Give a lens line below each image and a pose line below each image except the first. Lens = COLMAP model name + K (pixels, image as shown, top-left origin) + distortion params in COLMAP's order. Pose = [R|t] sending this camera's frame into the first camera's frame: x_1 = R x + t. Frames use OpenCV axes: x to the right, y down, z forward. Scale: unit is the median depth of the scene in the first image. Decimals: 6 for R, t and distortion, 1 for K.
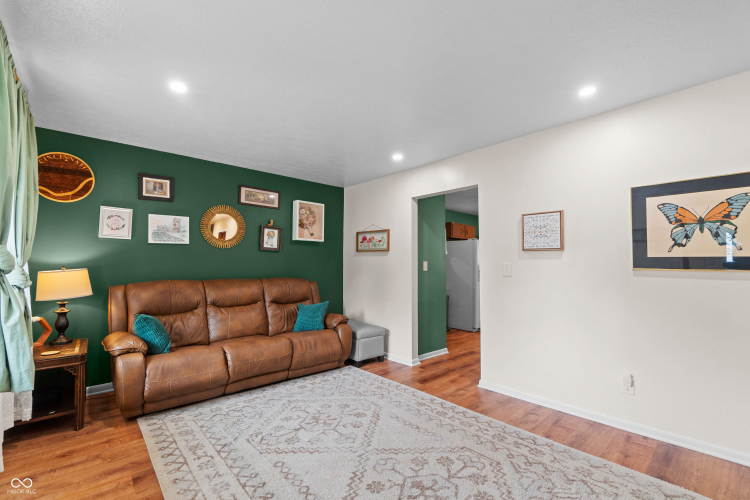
lens RADIAL K [[326.1, 0, 369.4], [0, 326.1, 251.6], [0, 0, 1]] dist [-0.002049, -0.000108]
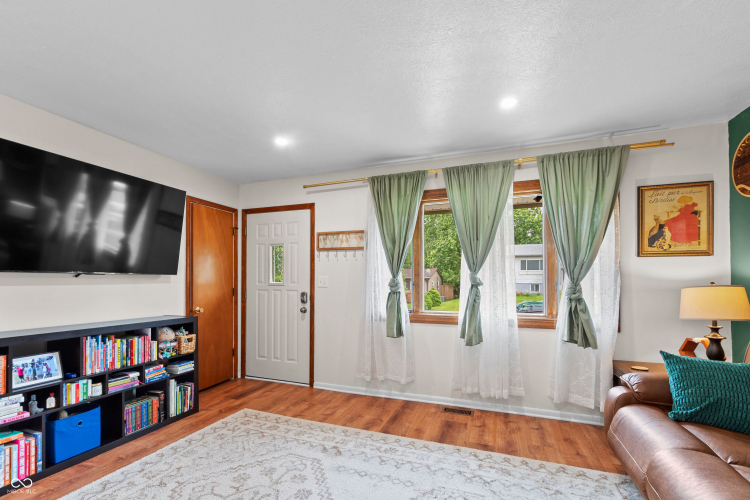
lens RADIAL K [[334.9, 0, 367.1], [0, 334.9, 278.5], [0, 0, 1]] dist [-0.002523, 0.000152]
pose [[-0.892233, -0.009514, -0.451476, 0.267345], [0.017685, 0.998275, -0.055988, 0.084994], [0.451230, -0.057939, -0.890525, 1.711221]]
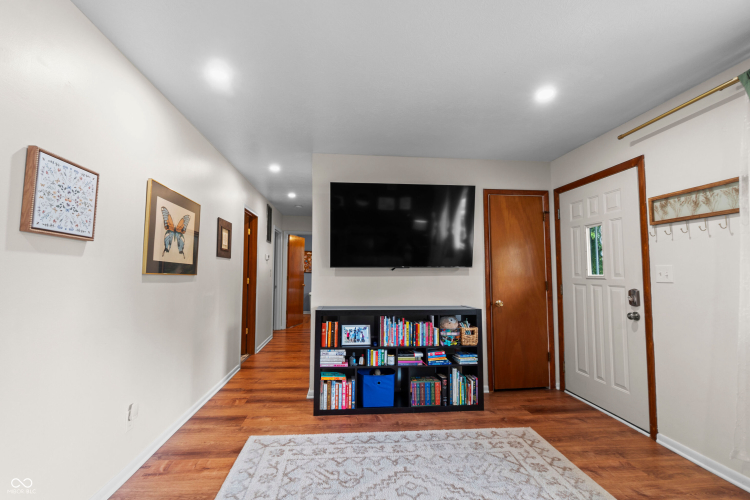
lens RADIAL K [[326.1, 0, 369.4], [0, 326.1, 251.6], [0, 0, 1]] dist [-0.002049, -0.000108]
pose [[-0.799058, 0.035806, 0.600187, -0.188427], [-0.034914, 0.993778, -0.105769, 0.073565], [-0.600239, -0.105471, -0.792836, 1.482487]]
